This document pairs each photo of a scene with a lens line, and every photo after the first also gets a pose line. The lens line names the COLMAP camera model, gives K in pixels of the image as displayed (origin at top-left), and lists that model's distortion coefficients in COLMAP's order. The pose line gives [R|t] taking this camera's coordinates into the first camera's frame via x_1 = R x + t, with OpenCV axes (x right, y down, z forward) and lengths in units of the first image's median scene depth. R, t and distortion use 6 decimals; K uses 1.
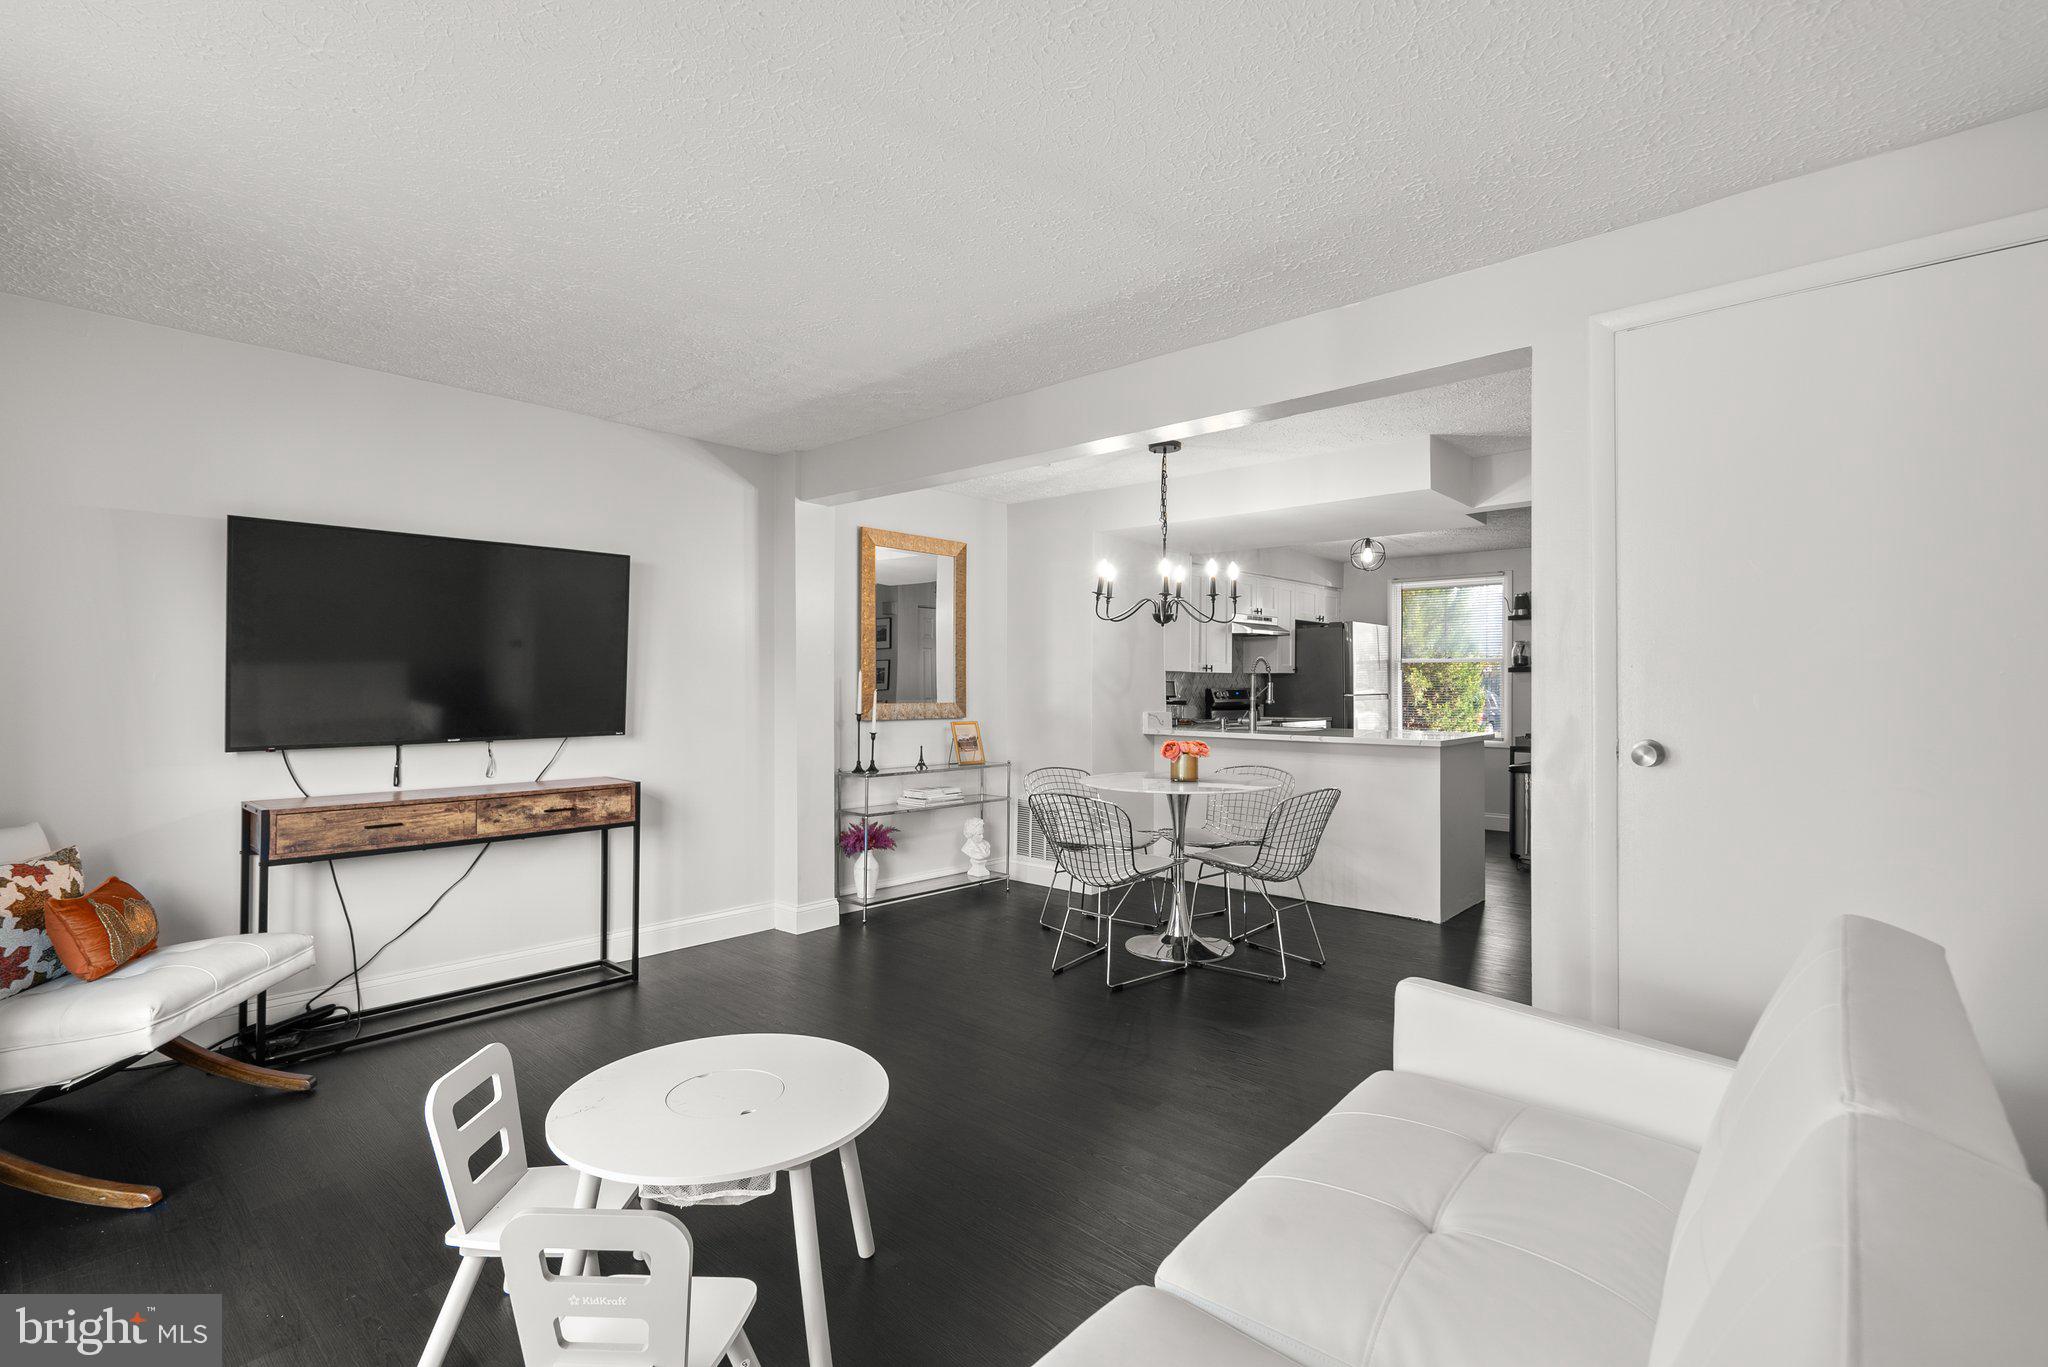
lens RADIAL K [[945.5, 0, 1027.6], [0, 945.5, 683.7], [0, 0, 1]] dist [-0.004807, -0.000460]
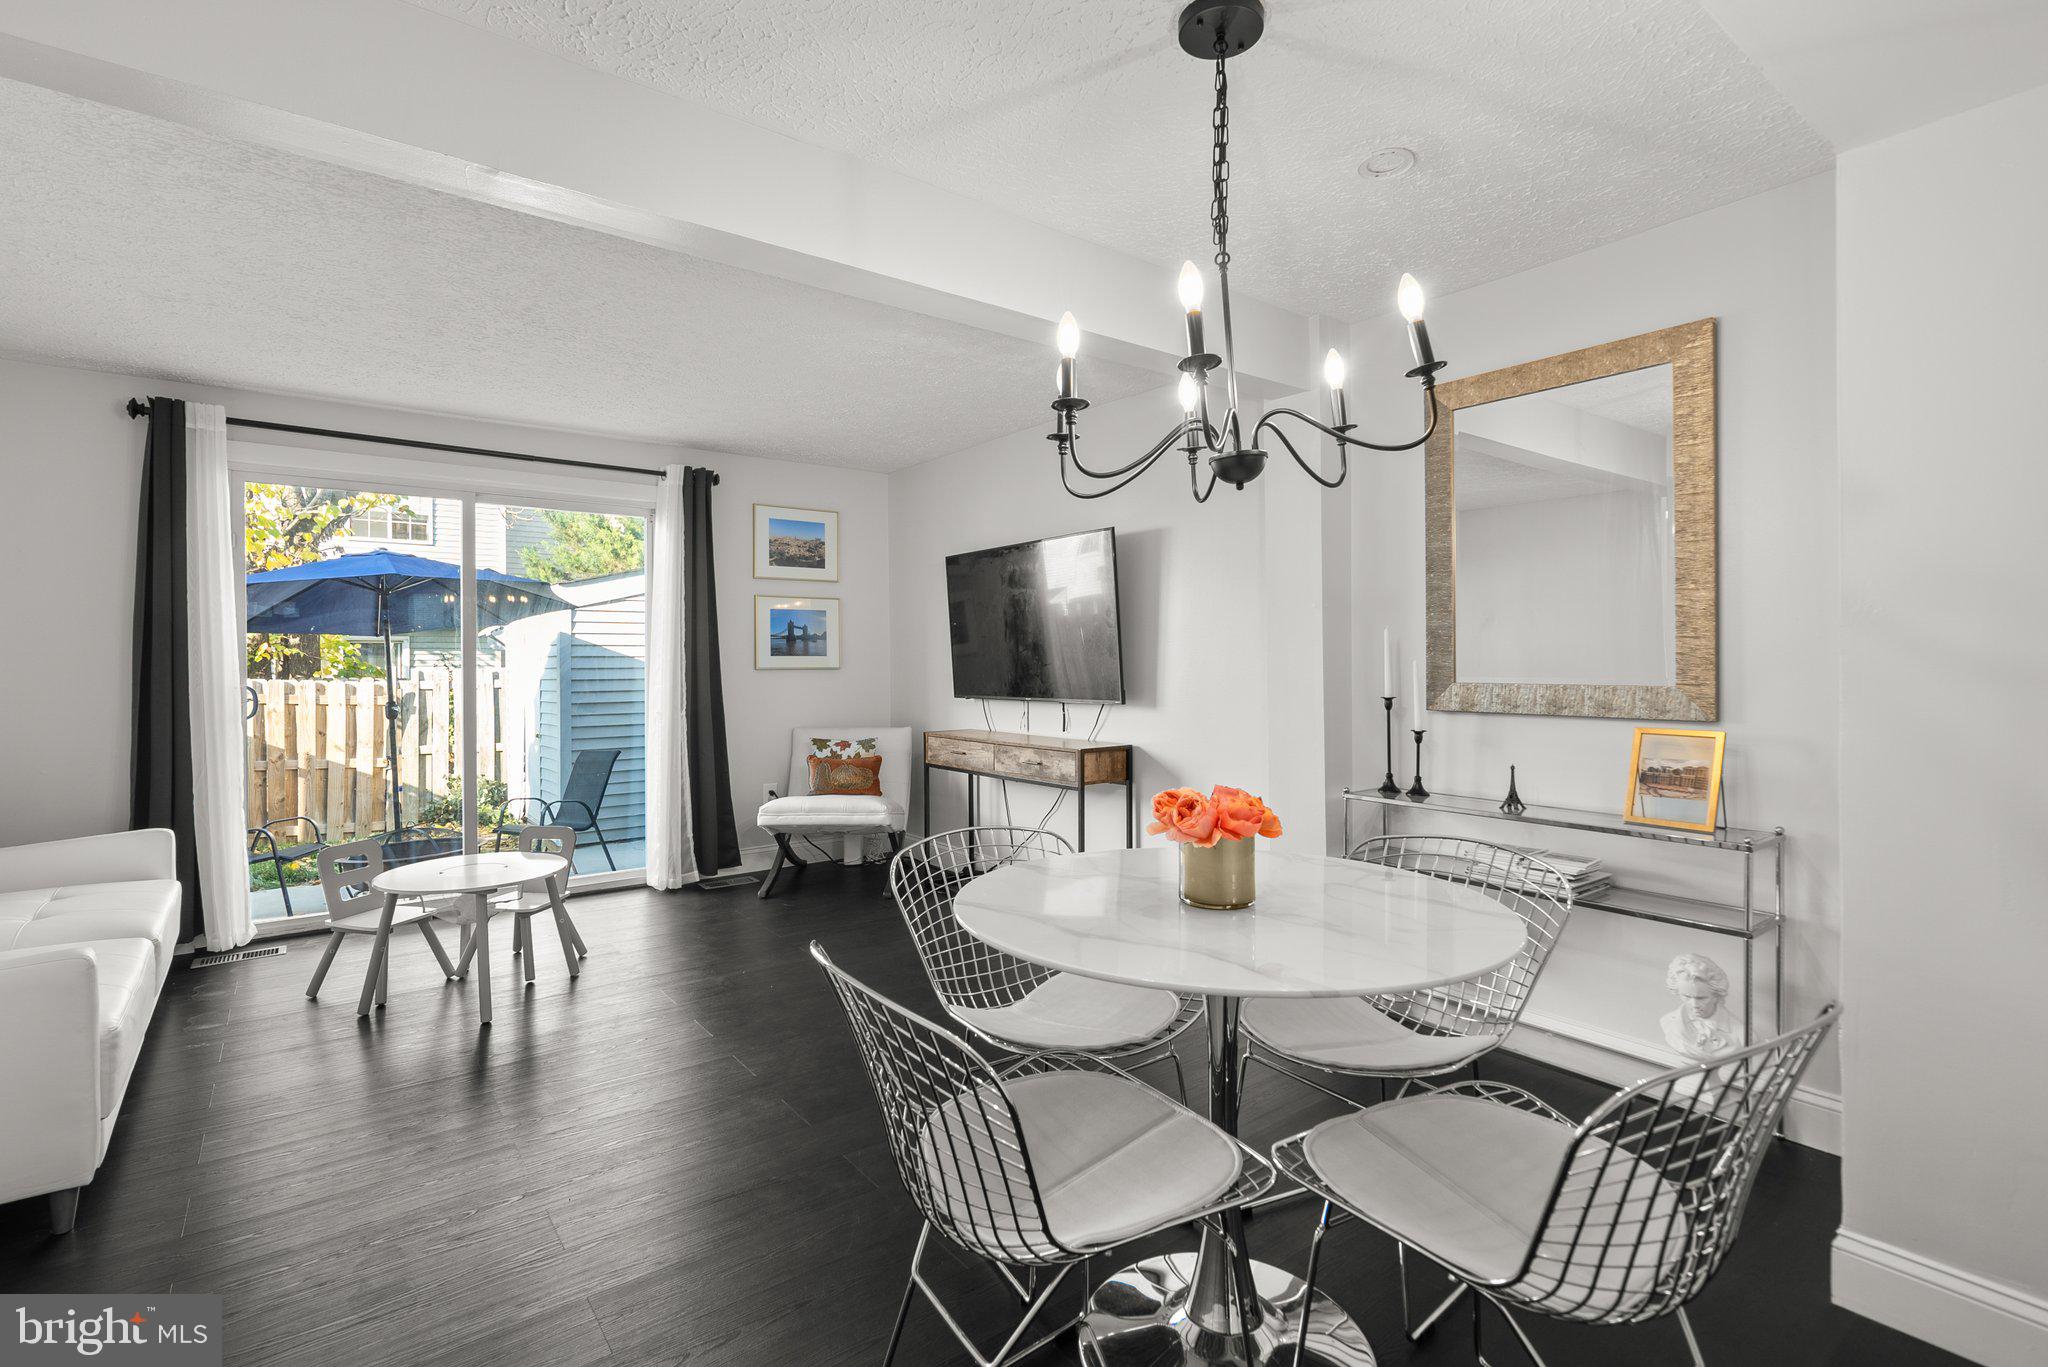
lens RADIAL K [[945.5, 0, 1026.1], [0, 945.5, 675.3], [0, 0, 1]] dist [-0.004807, -0.000460]
pose [[-0.188880, 0.013657, -0.981905, 0.364832], [0.008058, 0.999891, 0.012357, 0.005760], [0.981967, -0.005578, -0.188969, 0.675891]]
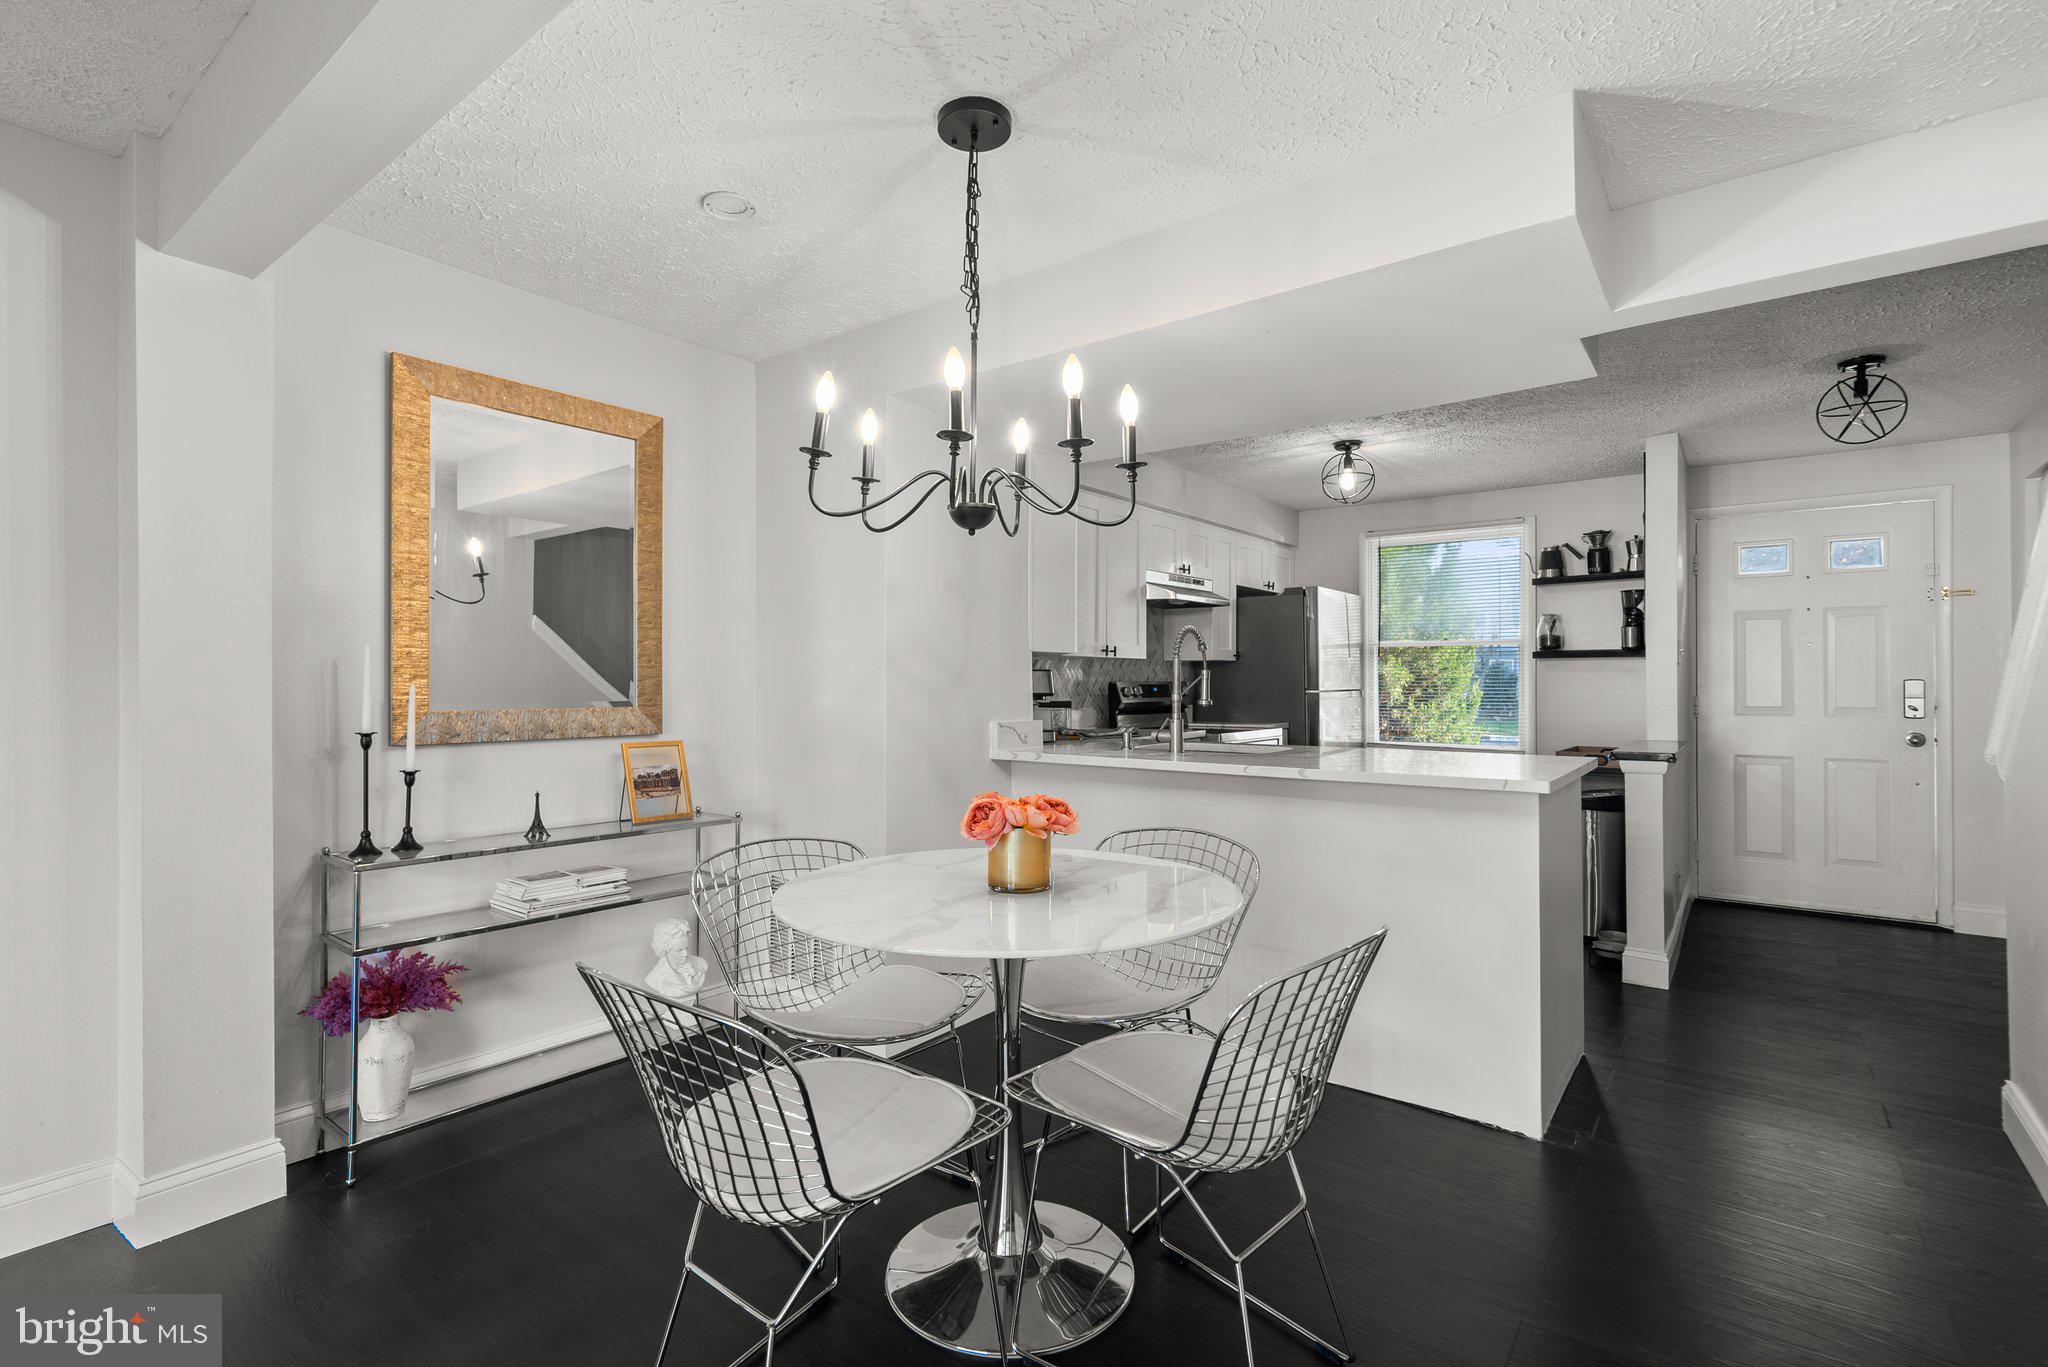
lens RADIAL K [[945.5, 0, 1021.0], [0, 945.5, 679.5], [0, 0, 1]] dist [-0.004807, -0.000460]
pose [[0.997704, -0.002807, 0.067670, 0.092766], [0.002970, 0.999993, -0.002309, 0.005140], [-0.067663, 0.002505, 0.997705, 0.382301]]
